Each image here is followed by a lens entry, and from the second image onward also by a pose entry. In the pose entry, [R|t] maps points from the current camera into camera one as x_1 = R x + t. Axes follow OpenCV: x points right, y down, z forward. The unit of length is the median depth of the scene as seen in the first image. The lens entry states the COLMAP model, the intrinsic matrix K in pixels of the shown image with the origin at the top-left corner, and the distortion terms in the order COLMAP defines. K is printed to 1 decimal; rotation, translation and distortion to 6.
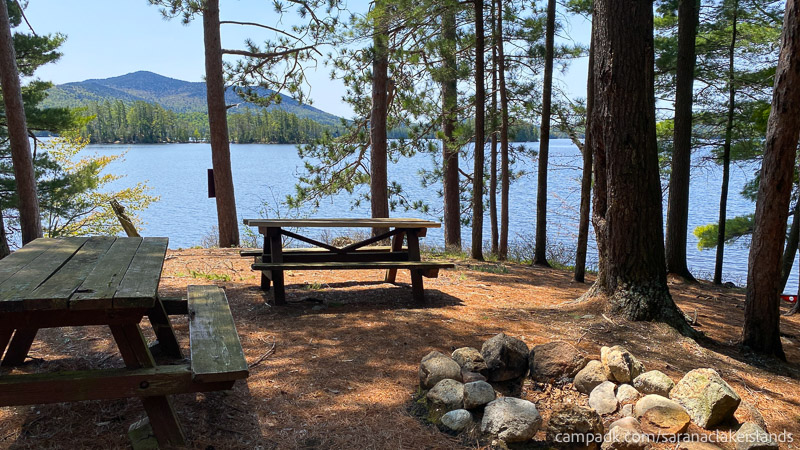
lens RADIAL K [[648.9, 0, 403.6], [0, 648.9, 212.2], [0, 0, 1]] dist [0.107763, -0.226298]
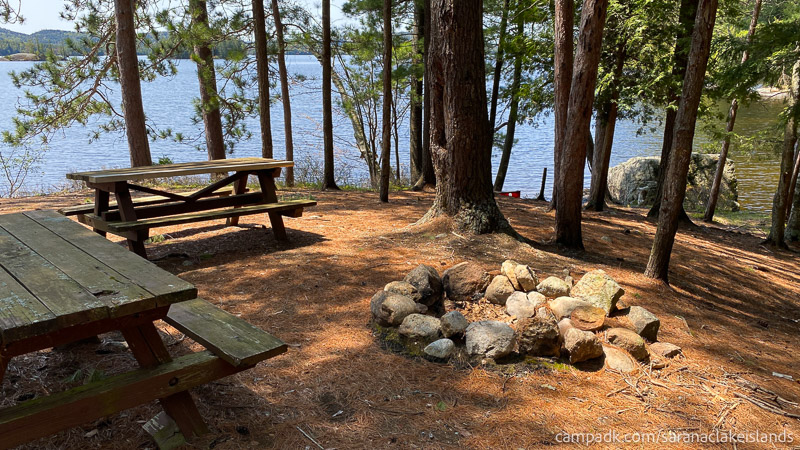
lens RADIAL K [[631.3, 0, 396.2], [0, 631.3, 217.1], [0, 0, 1]] dist [0.099026, -0.091497]
pose [[0.906349, -0.113688, 0.406948, -0.319864], [0.056907, 0.987191, 0.149047, -0.055597], [-0.418681, -0.111930, 0.901209, 0.065819]]
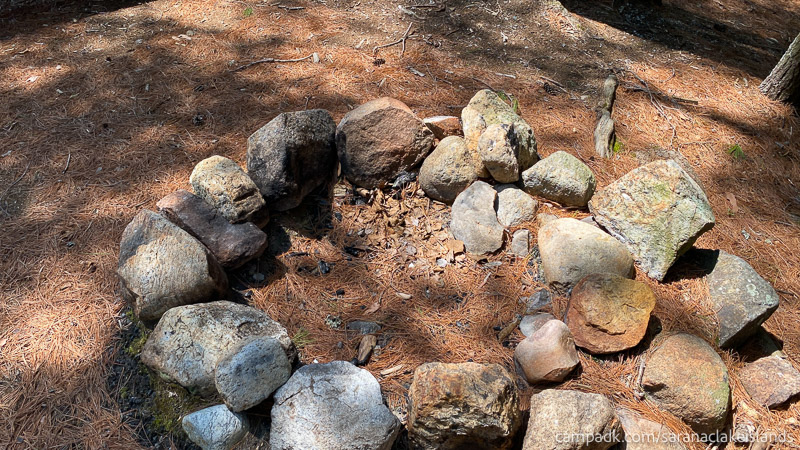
lens RADIAL K [[604.1, 0, 392.9], [0, 604.1, 225.3], [0, 0, 1]] dist [0.062310, -0.080372]
pose [[0.945004, -0.247905, 0.213333, 0.113779], [0.059922, 0.772471, 0.632217, -0.043819], [-0.321523, -0.584664, 0.744843, 0.578620]]
